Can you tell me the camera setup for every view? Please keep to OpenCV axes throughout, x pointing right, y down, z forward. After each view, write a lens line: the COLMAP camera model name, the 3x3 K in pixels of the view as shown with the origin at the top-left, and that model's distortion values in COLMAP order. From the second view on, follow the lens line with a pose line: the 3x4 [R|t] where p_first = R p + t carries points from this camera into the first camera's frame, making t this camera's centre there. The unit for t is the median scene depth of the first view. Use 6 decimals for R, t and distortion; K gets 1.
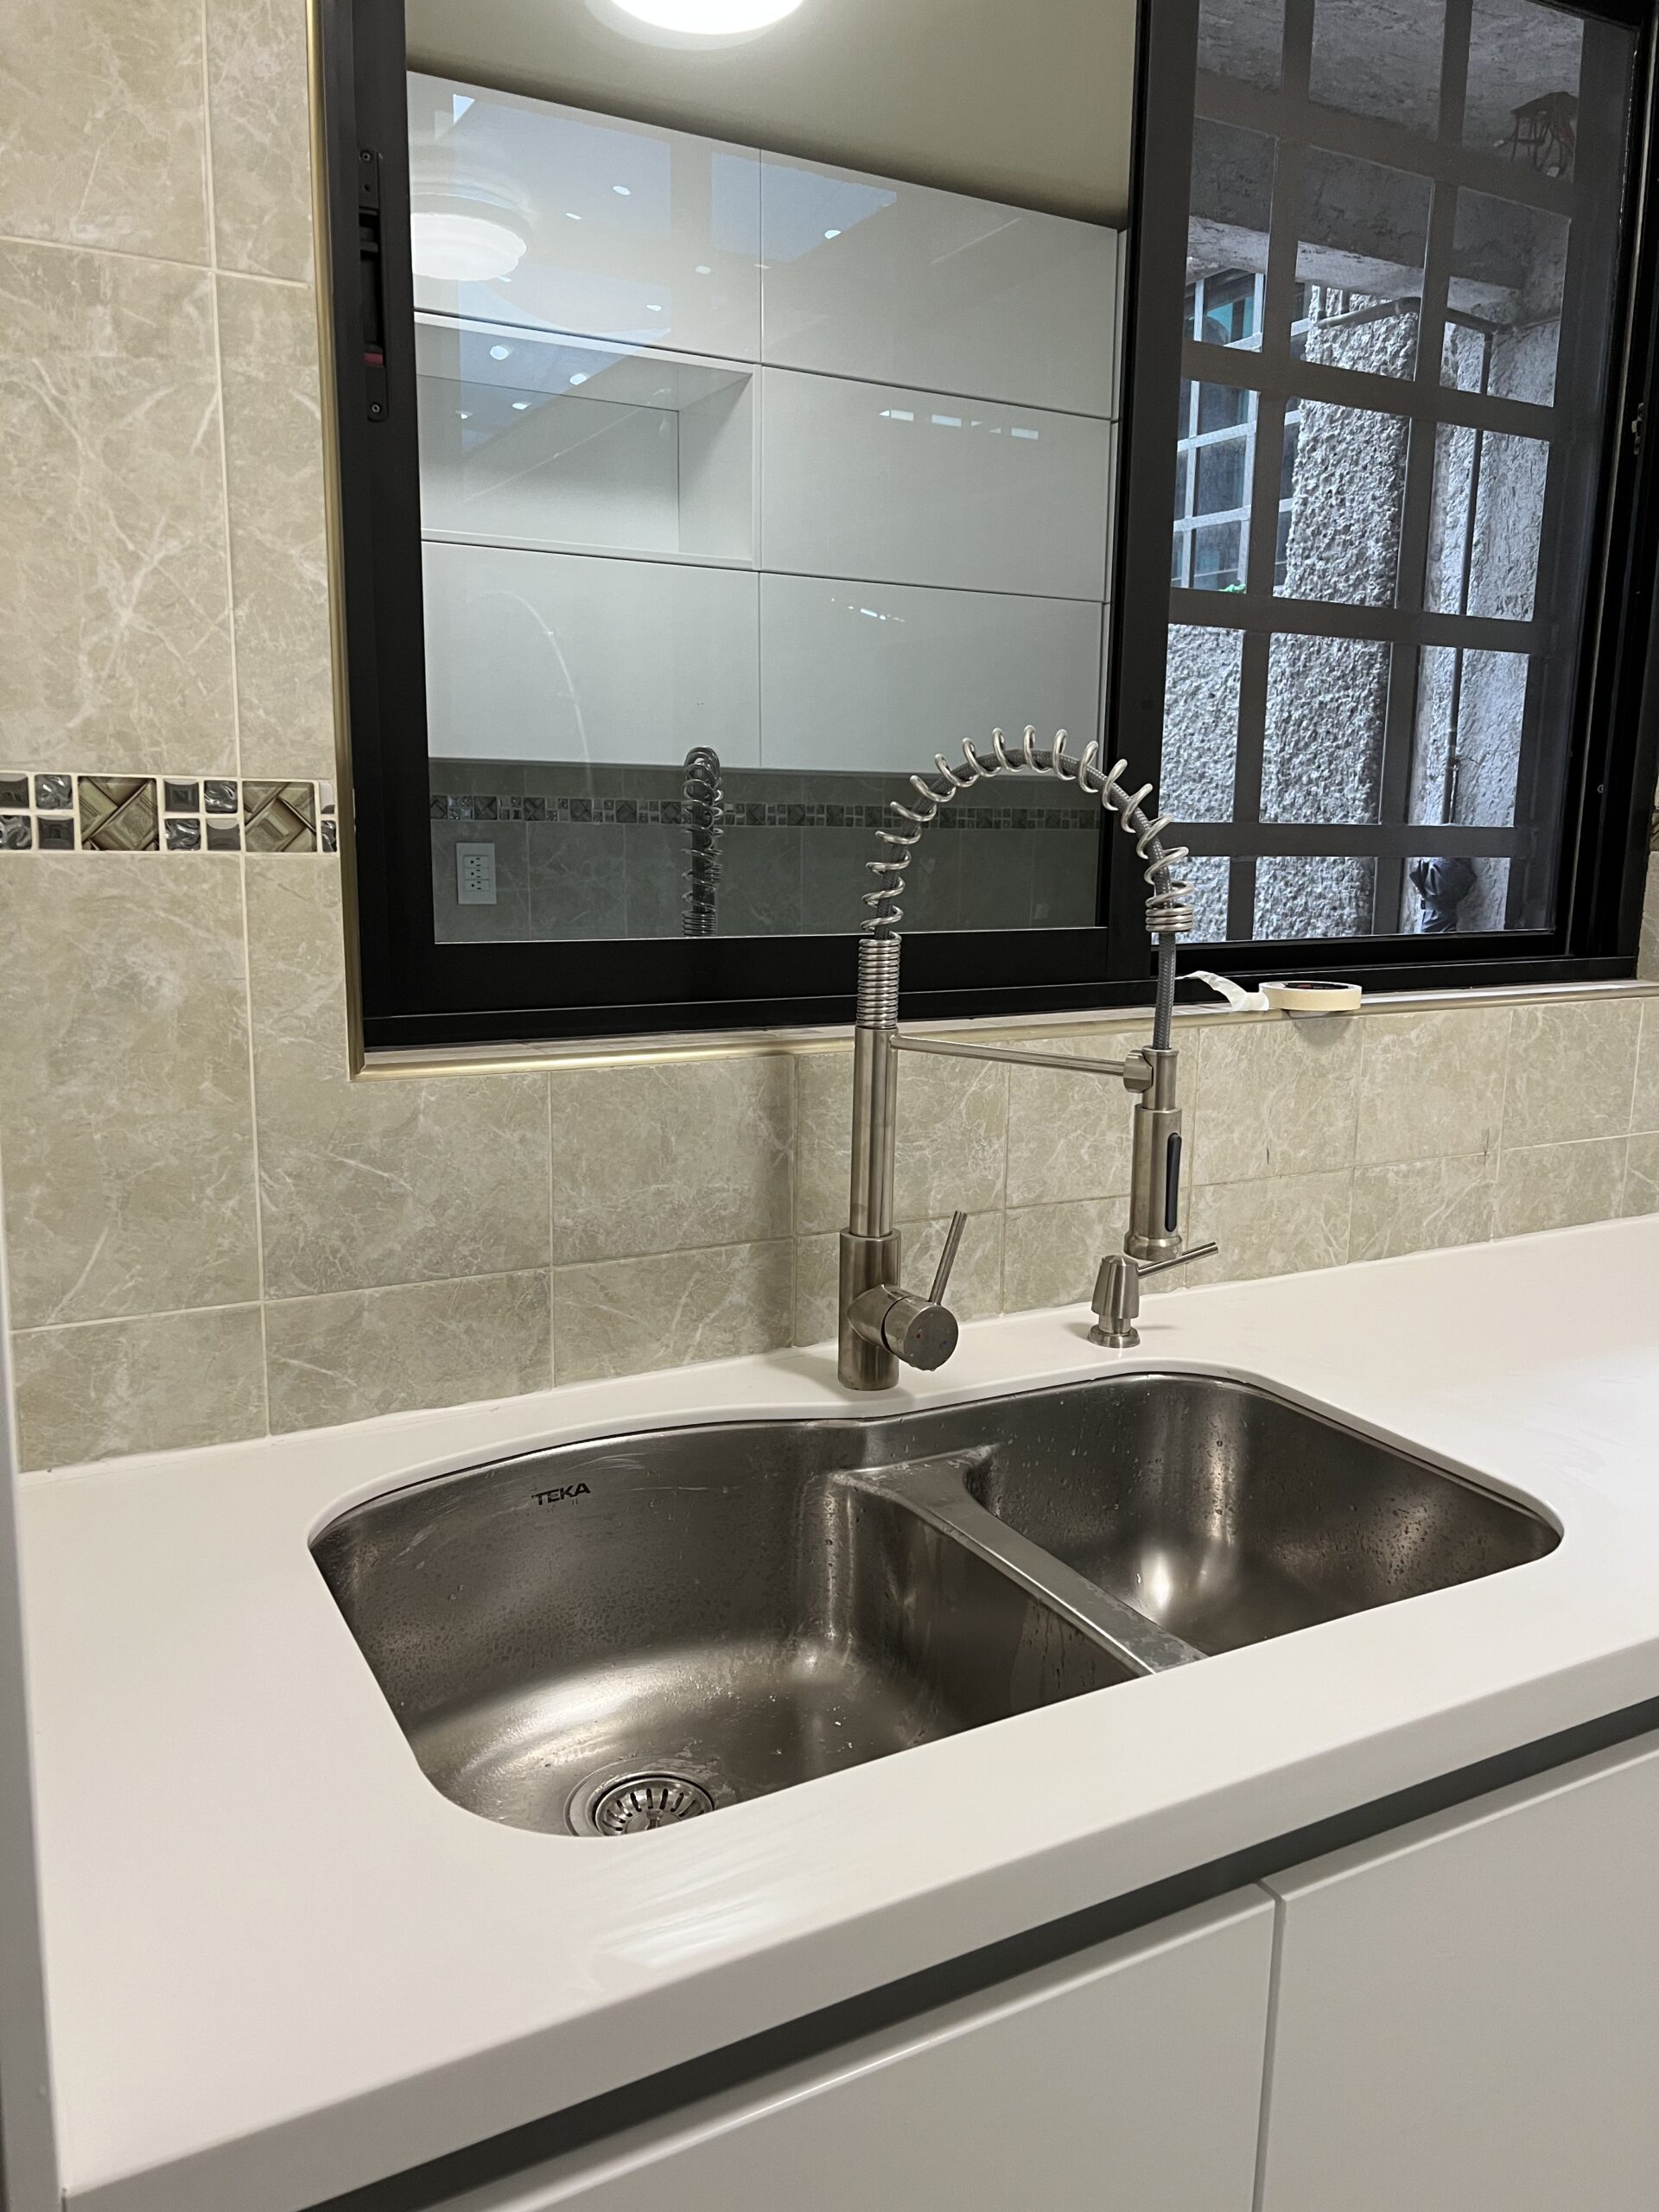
lens RADIAL K [[1666.0, 0, 823.3], [0, 1666.0, 1156.9], [0, 0, 1]] dist [-0.025540, -0.002333]
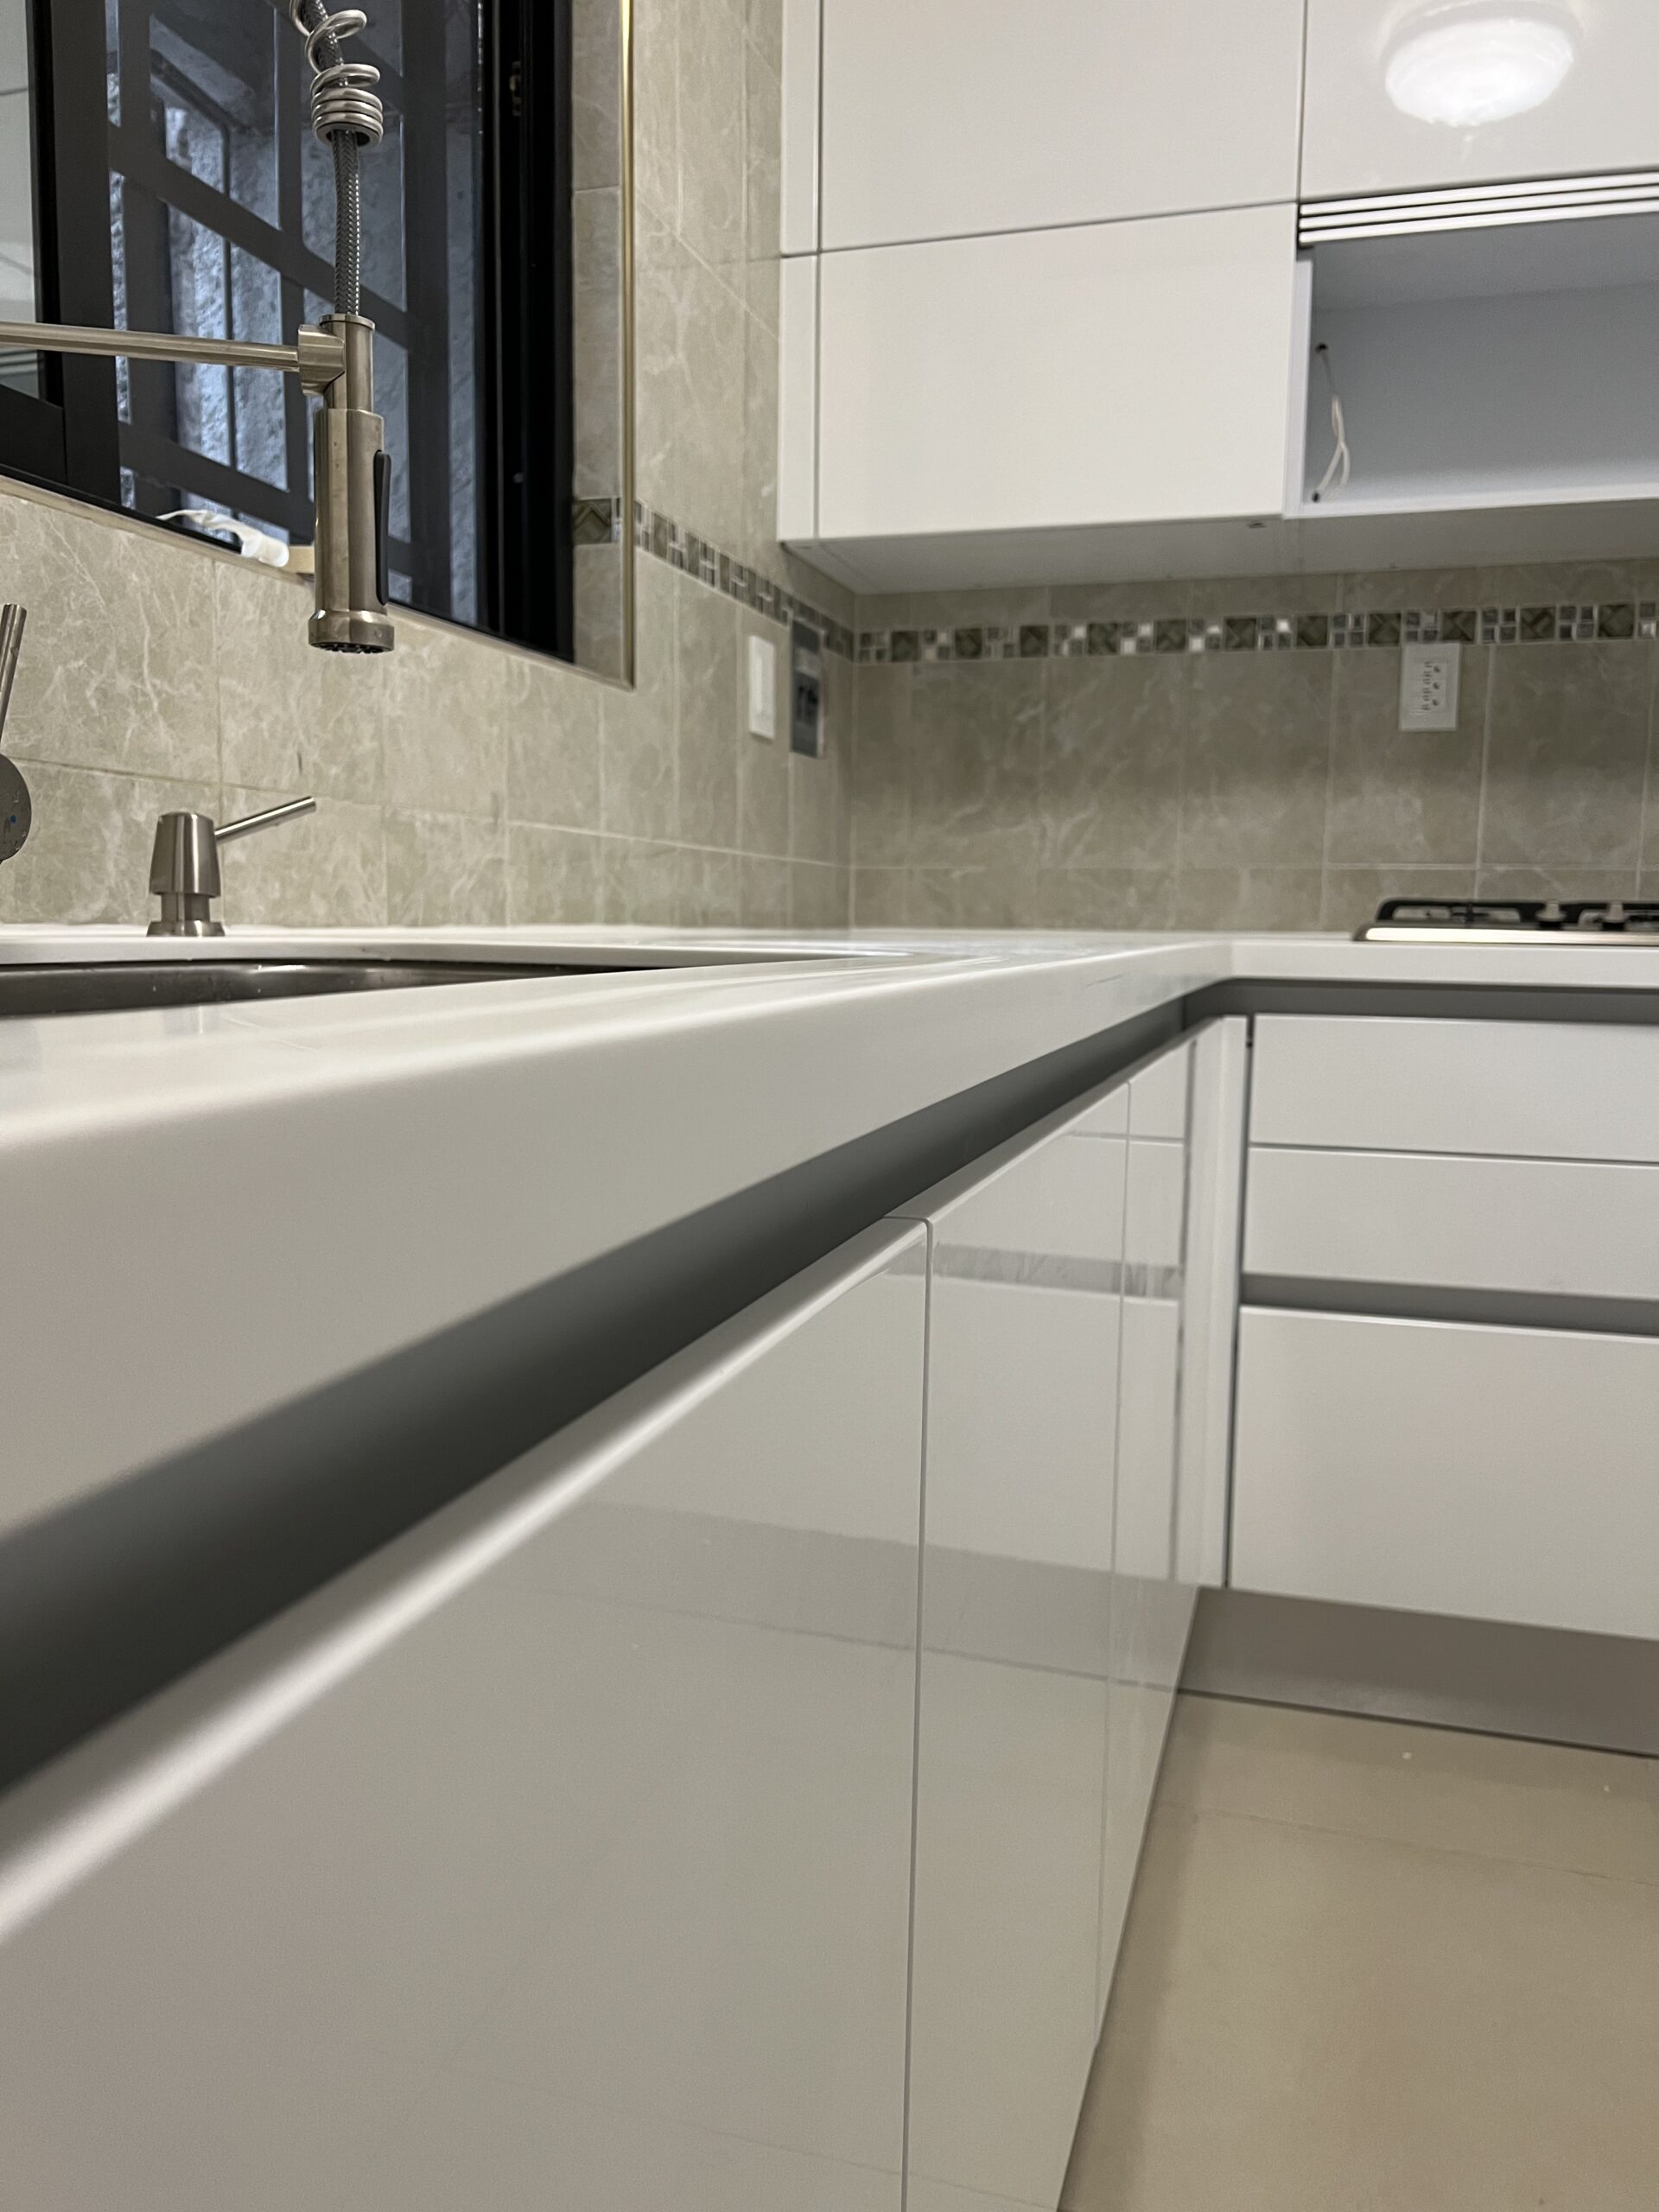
lens RADIAL K [[1685.2, 0, 835.4], [0, 1685.2, 1113.8], [0, 0, 1]] dist [0.033471, -0.037669]
pose [[0.713438, -0.090980, 0.694787, -0.116300], [0.143146, 0.989548, -0.017411, 0.202034], [-0.685942, 0.111877, 0.719004, 0.255836]]
